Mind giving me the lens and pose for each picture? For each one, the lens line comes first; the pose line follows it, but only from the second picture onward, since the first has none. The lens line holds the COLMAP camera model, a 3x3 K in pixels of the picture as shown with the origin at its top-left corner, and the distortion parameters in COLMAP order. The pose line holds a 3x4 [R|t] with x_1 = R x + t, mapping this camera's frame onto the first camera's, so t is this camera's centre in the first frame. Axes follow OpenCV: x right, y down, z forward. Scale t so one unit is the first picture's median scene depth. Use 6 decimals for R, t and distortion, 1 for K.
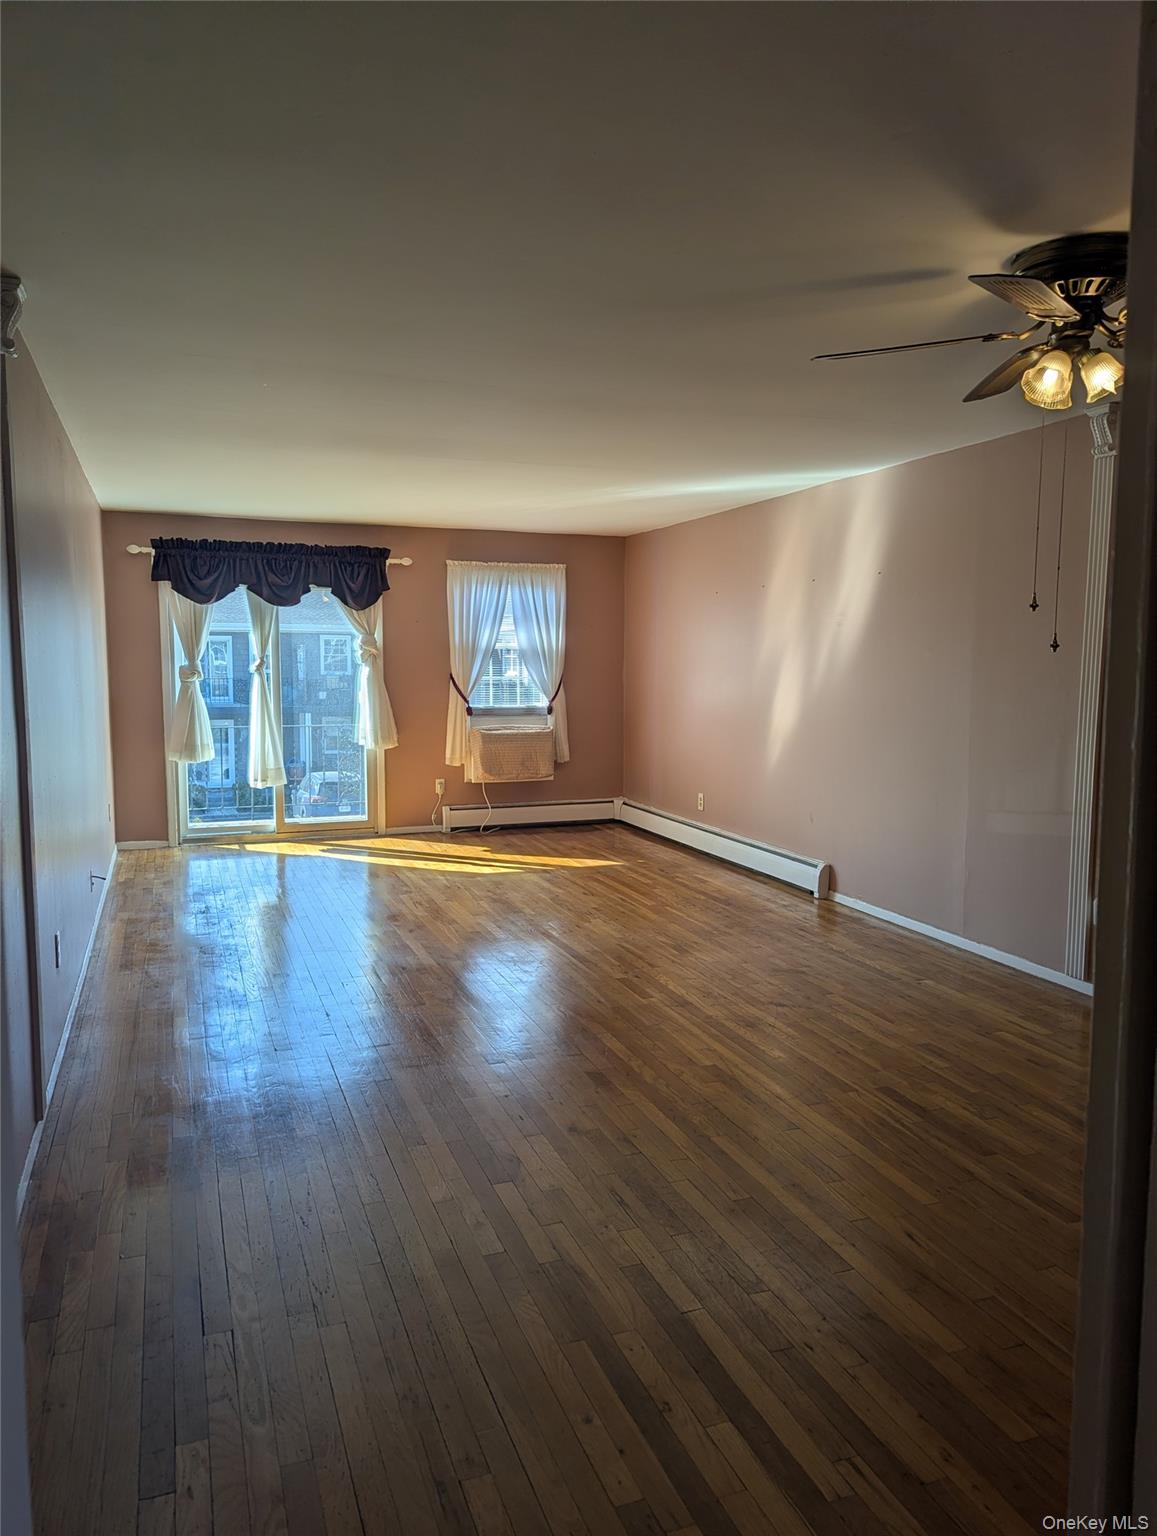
lens RADIAL K [[1089.3, 0, 578.0], [0, 1089.3, 769.8], [0, 0, 1]] dist [0.032551, -0.020369]
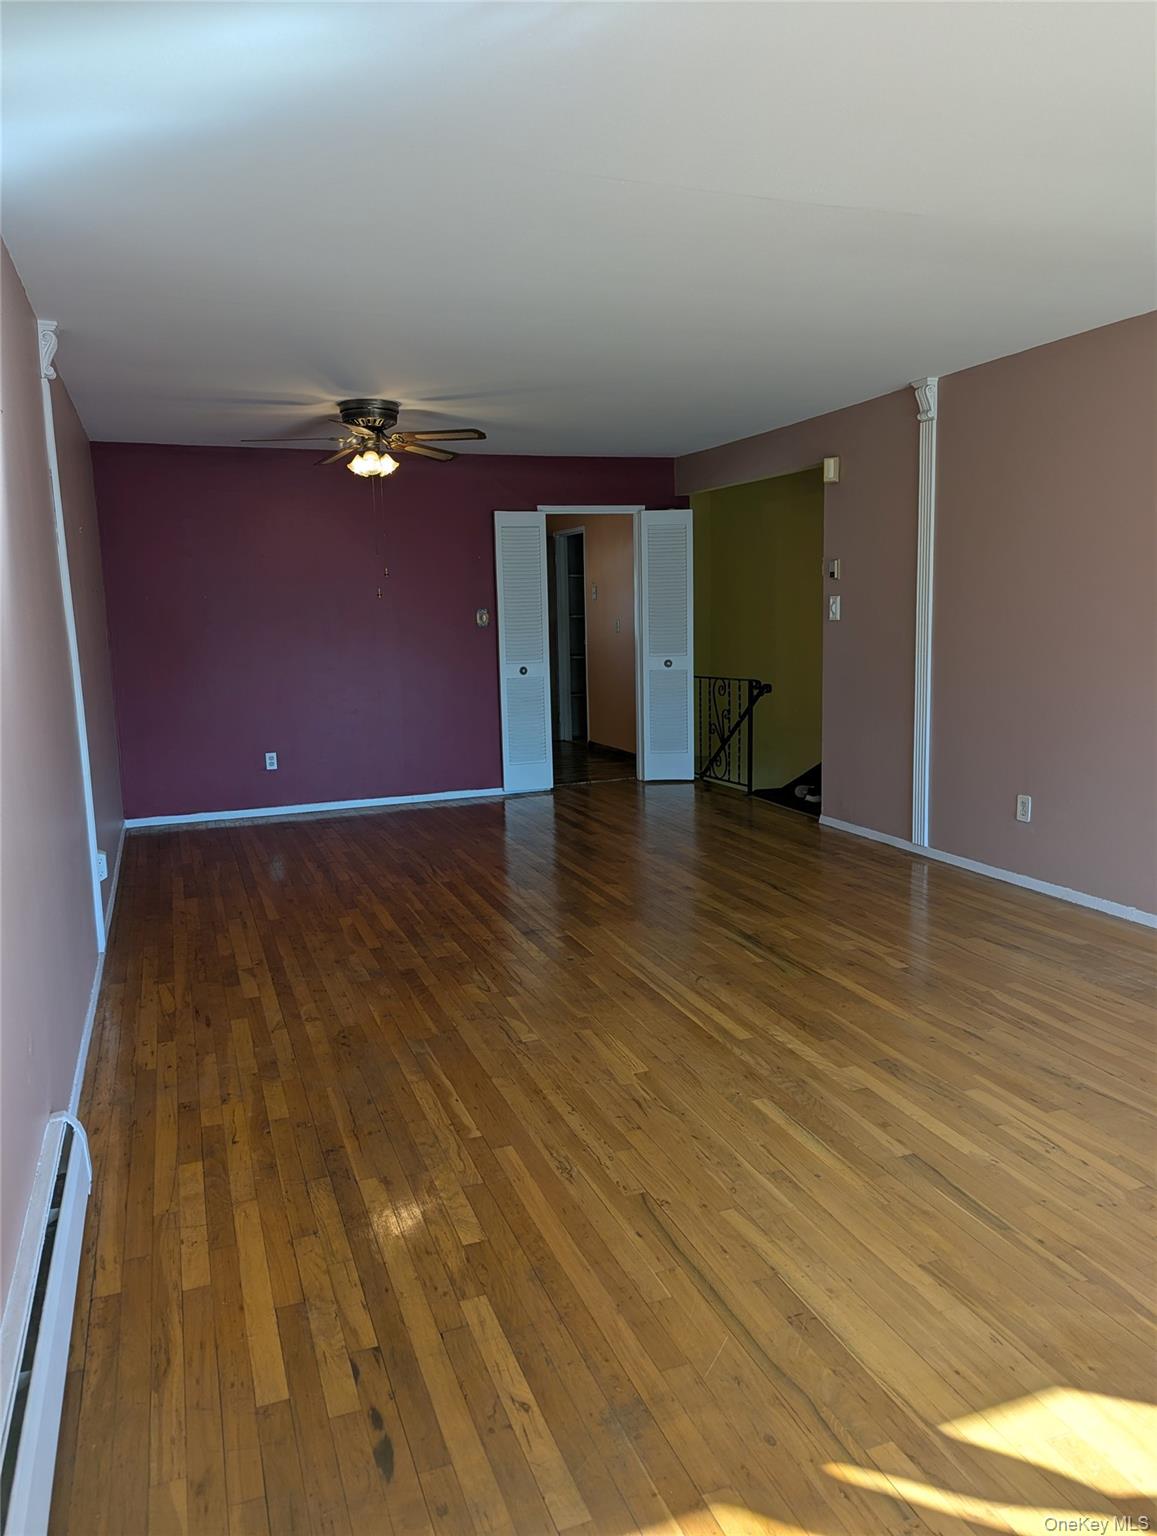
lens RADIAL K [[1089.3, 0, 575.1], [0, 1089.3, 778.9], [0, 0, 1]] dist [0.032551, -0.020369]
pose [[-0.999762, 0.021691, 0.002190, 0.047297], [0.021518, 0.965609, 0.259108, -0.186886], [0.003506, 0.259093, -0.965846, 1.907187]]
